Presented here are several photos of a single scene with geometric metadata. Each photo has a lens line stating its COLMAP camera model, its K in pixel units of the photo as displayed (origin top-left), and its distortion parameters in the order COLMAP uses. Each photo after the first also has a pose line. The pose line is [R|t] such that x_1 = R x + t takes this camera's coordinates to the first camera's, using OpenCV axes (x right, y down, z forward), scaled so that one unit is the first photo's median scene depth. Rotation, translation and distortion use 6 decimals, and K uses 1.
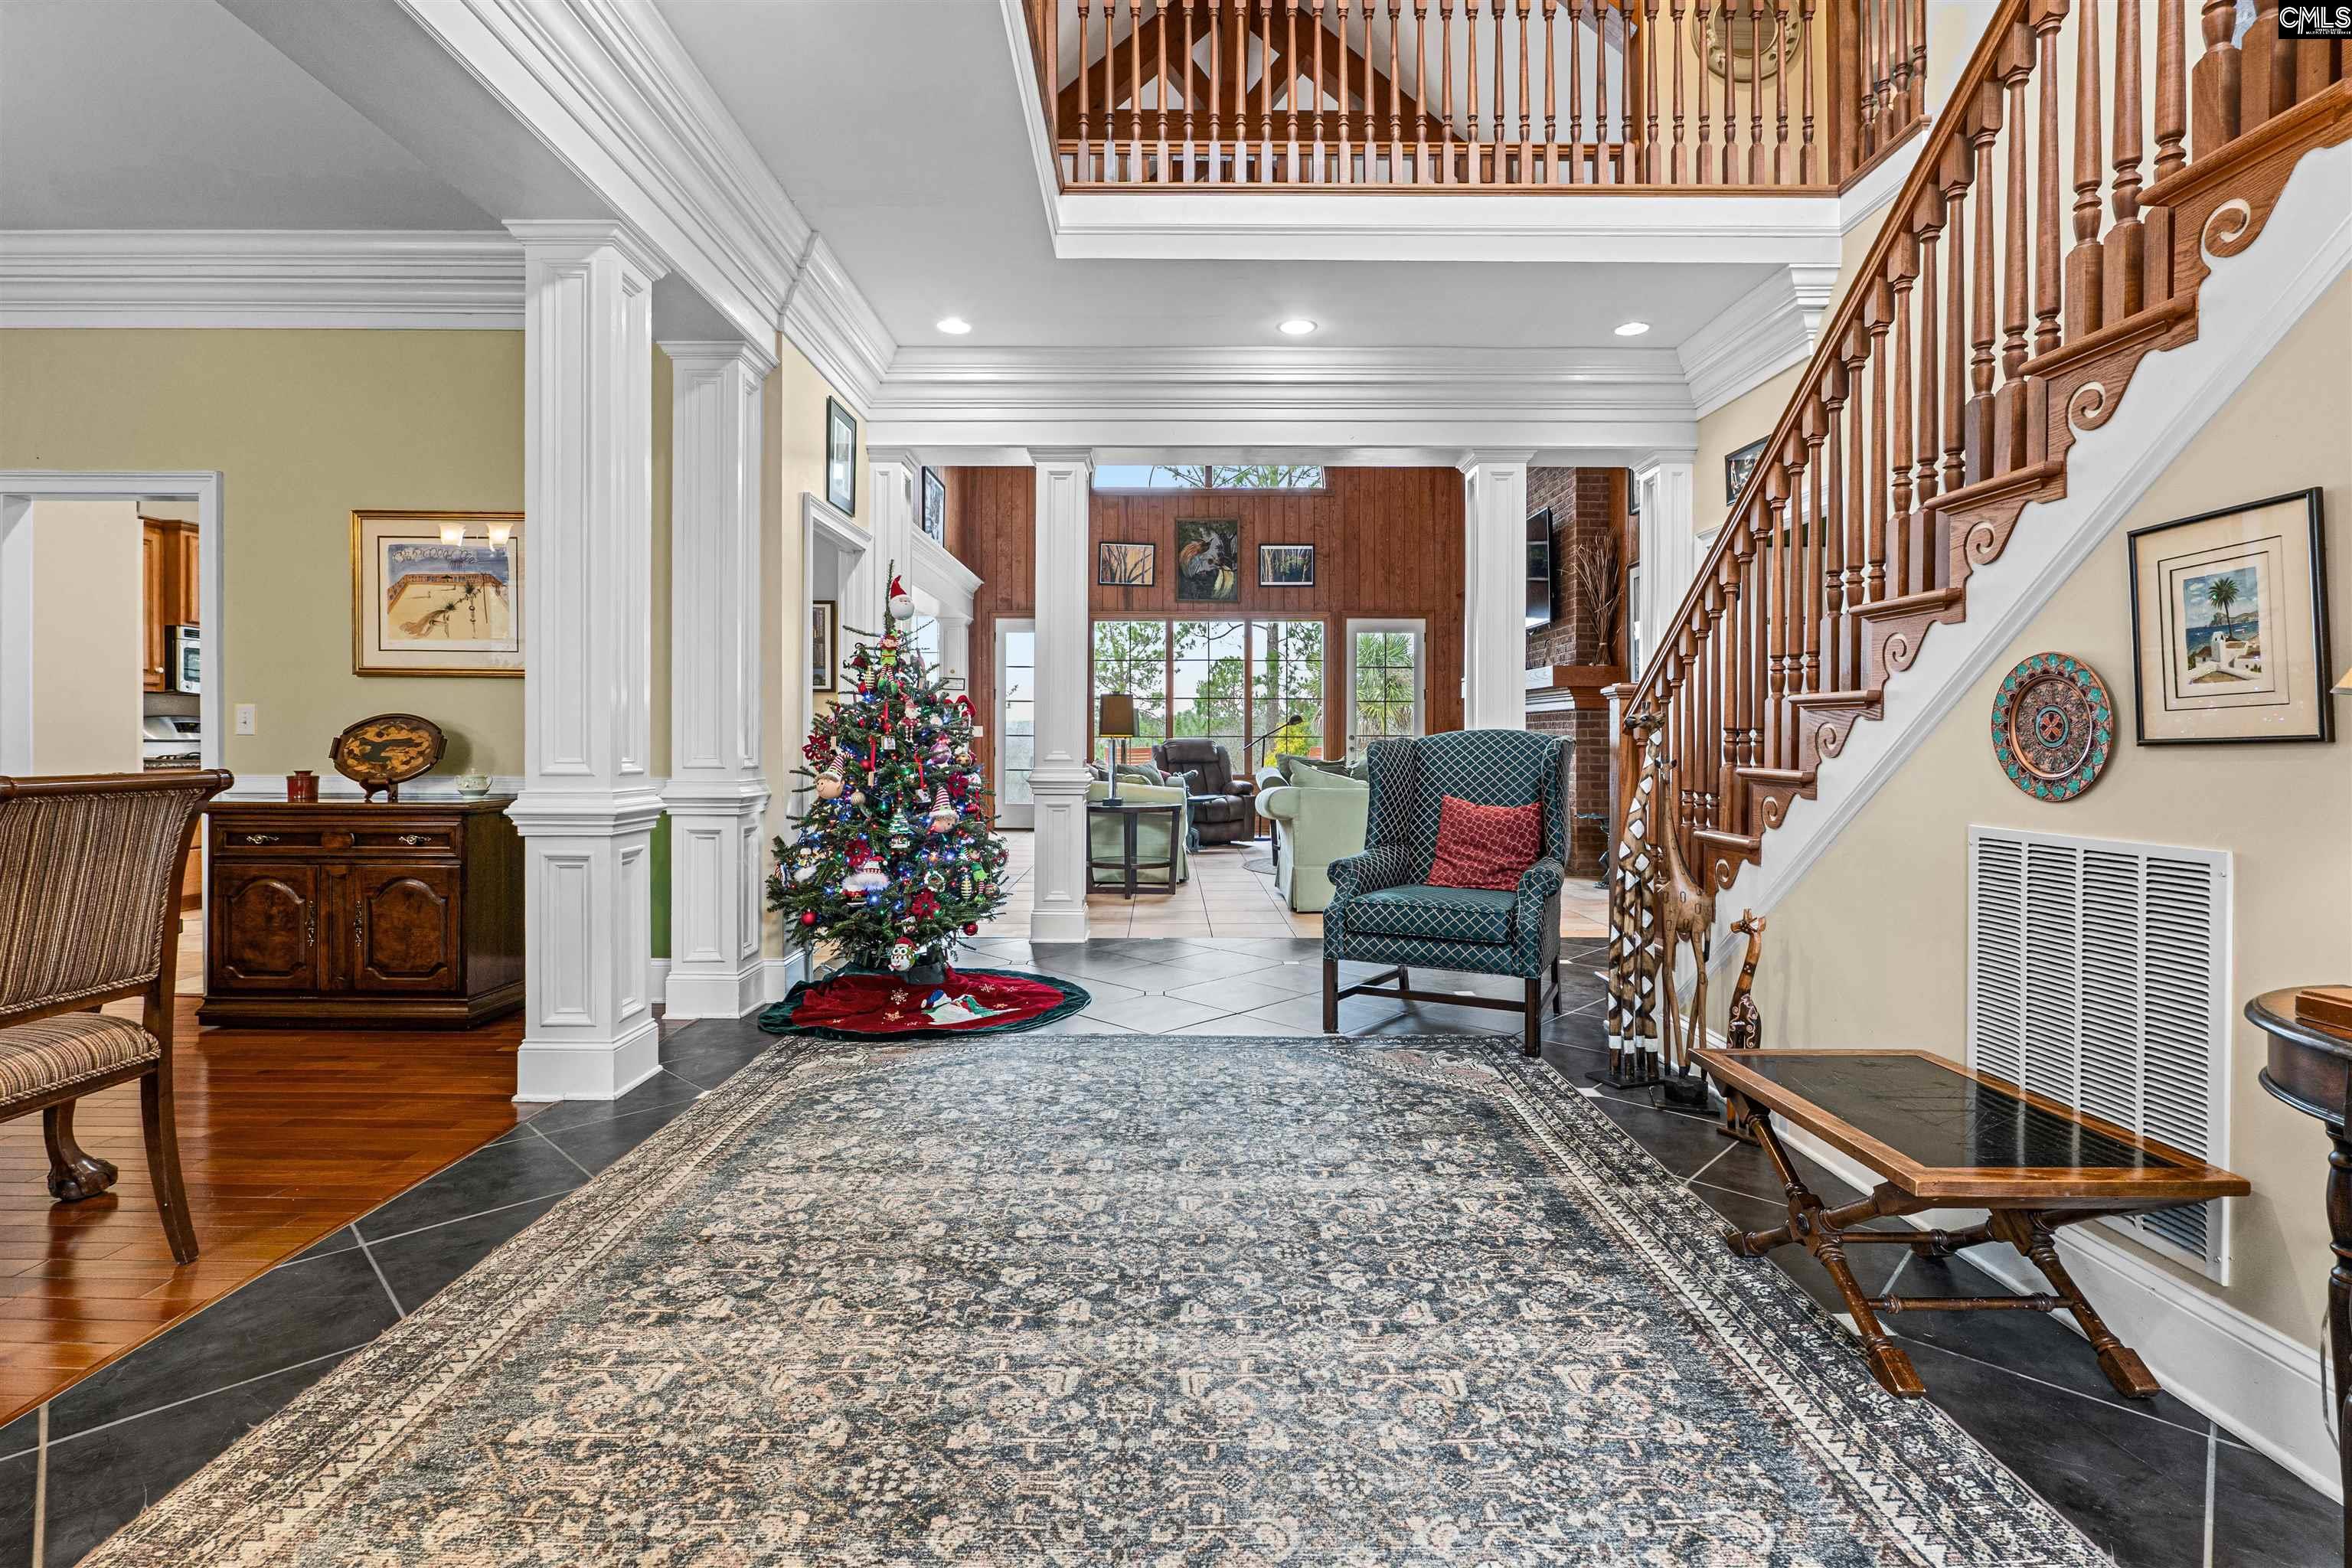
lens RADIAL K [[1088.0, 0, 1173.7], [0, 1088.0, 741.1], [0, 0, 1]] dist [-0.001116, -0.000181]
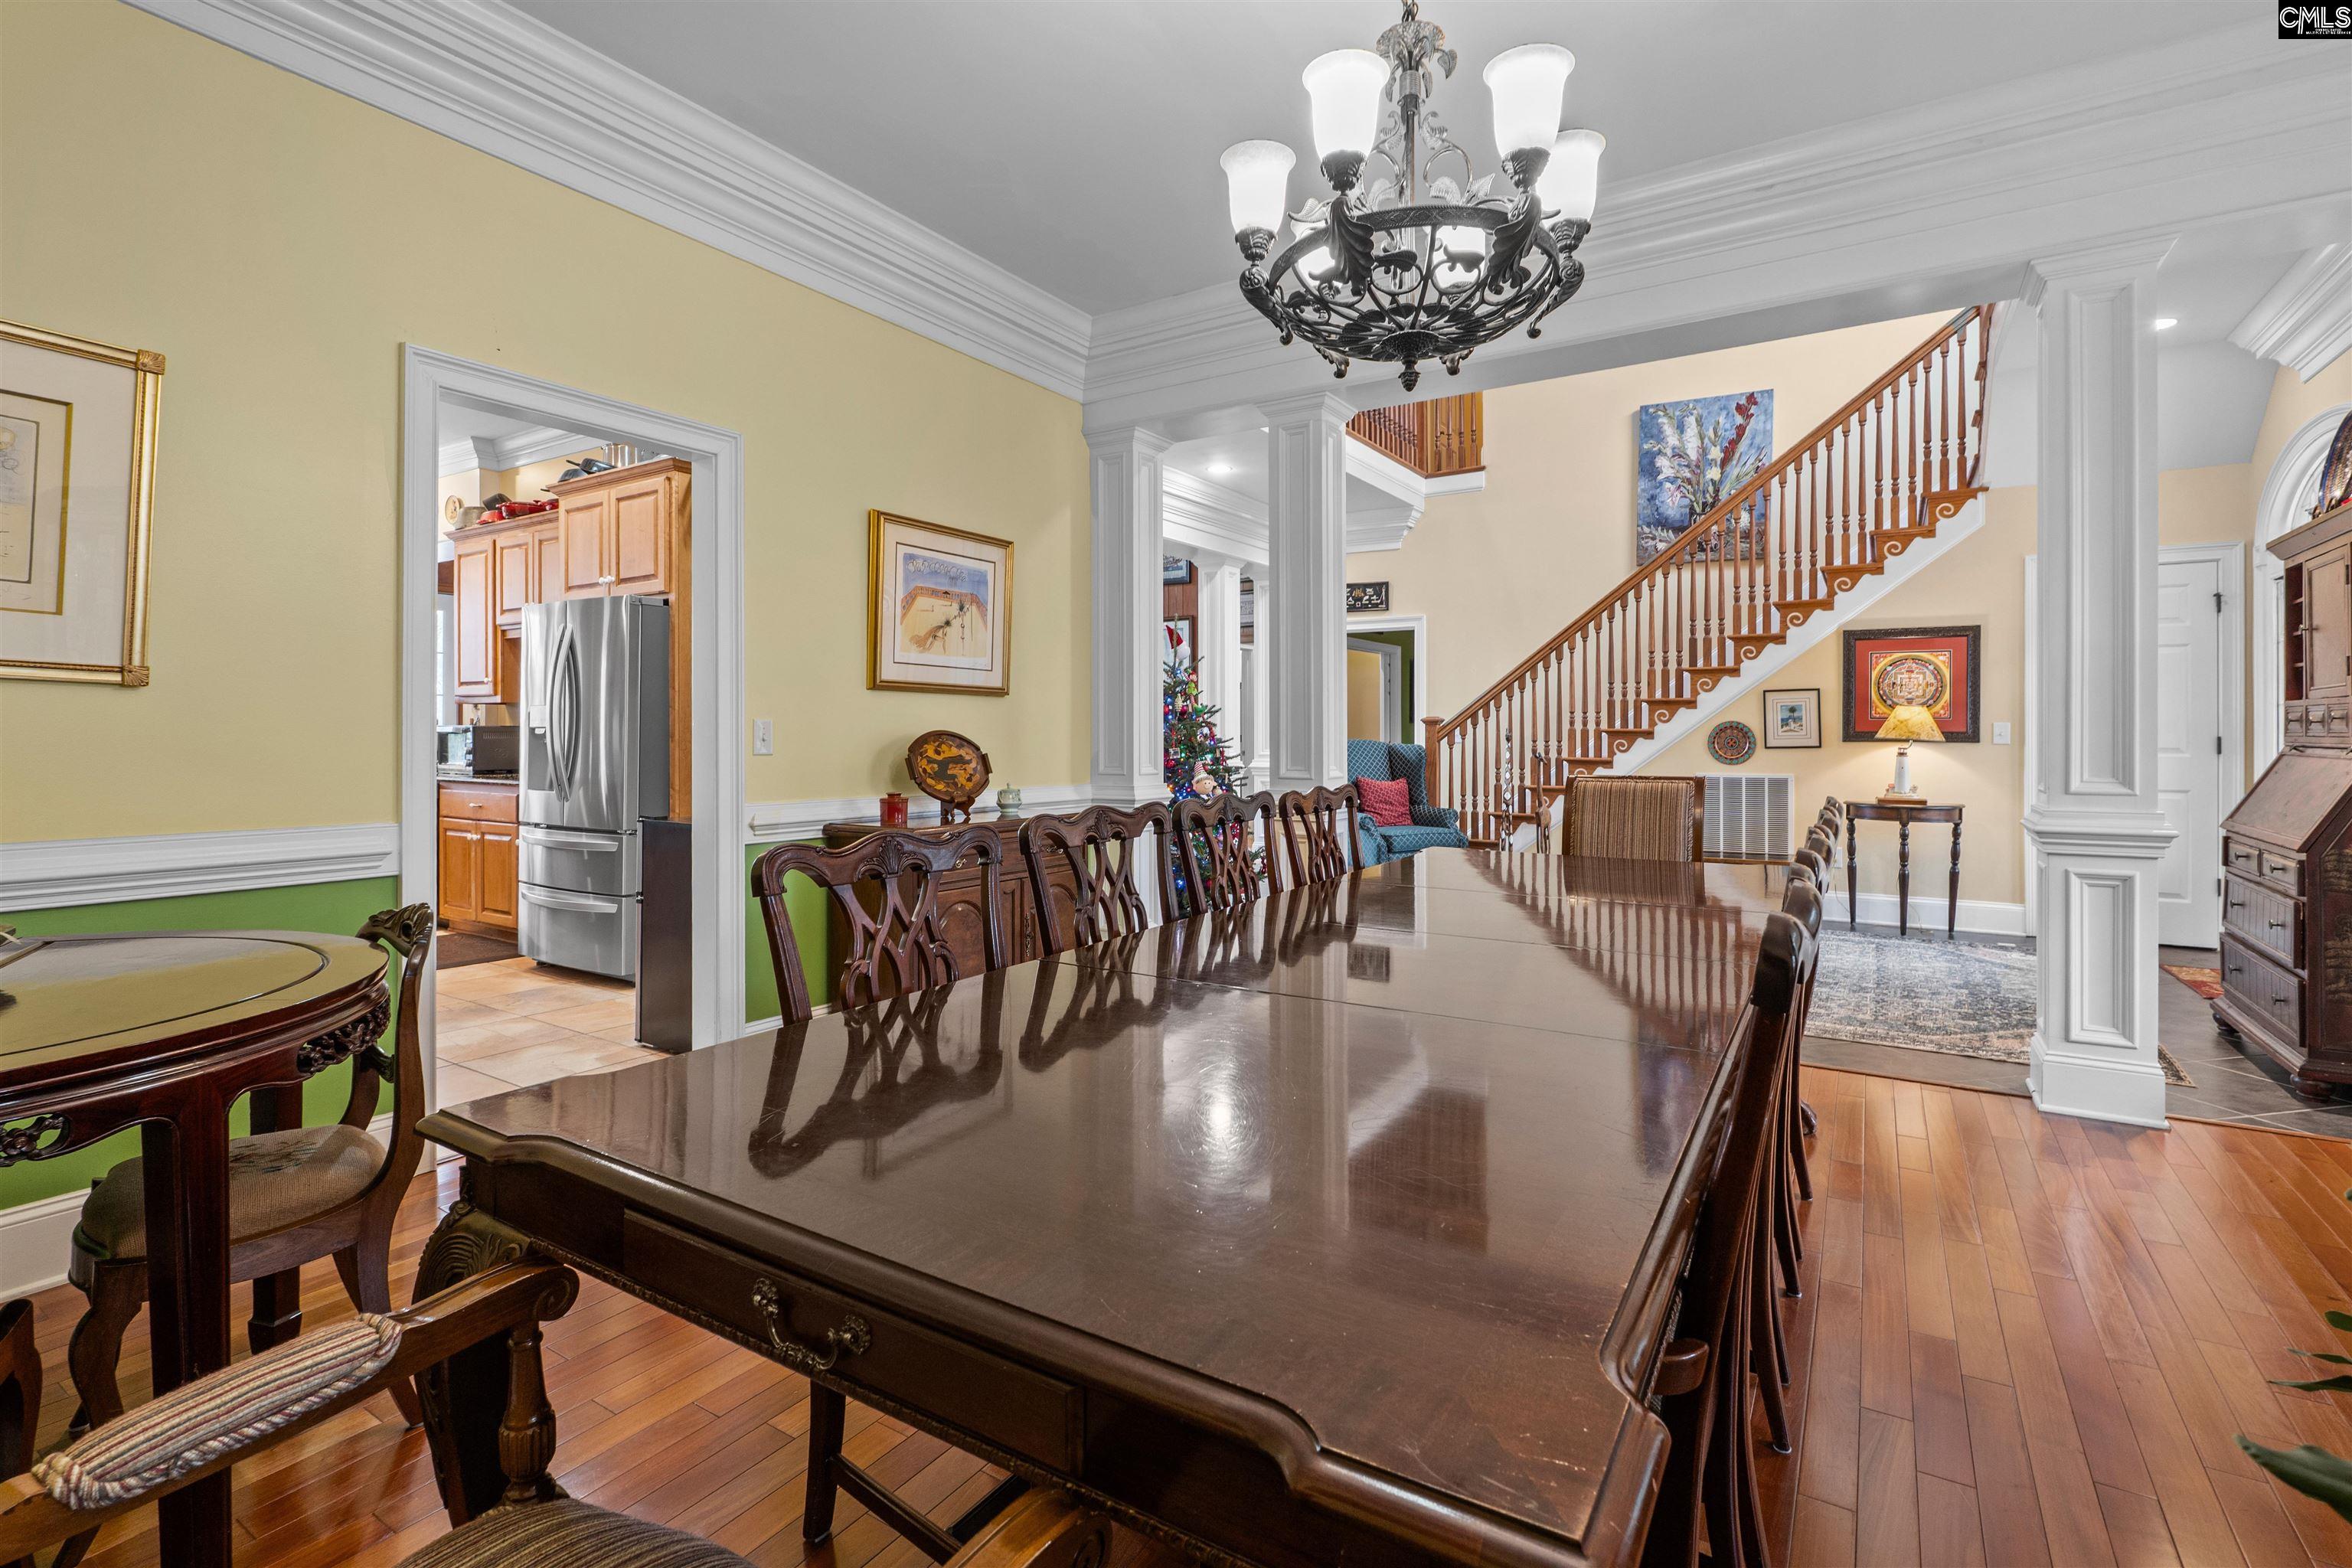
lens RADIAL K [[1088.0, 0, 1173.7], [0, 1088.0, 741.1], [0, 0, 1]] dist [-0.001116, -0.000181]
pose [[0.539654, -0.005476, 0.841869, -1.434253], [0.004977, 0.999982, 0.003314, -0.018019], [-0.841872, 0.002401, 0.539672, 0.296948]]
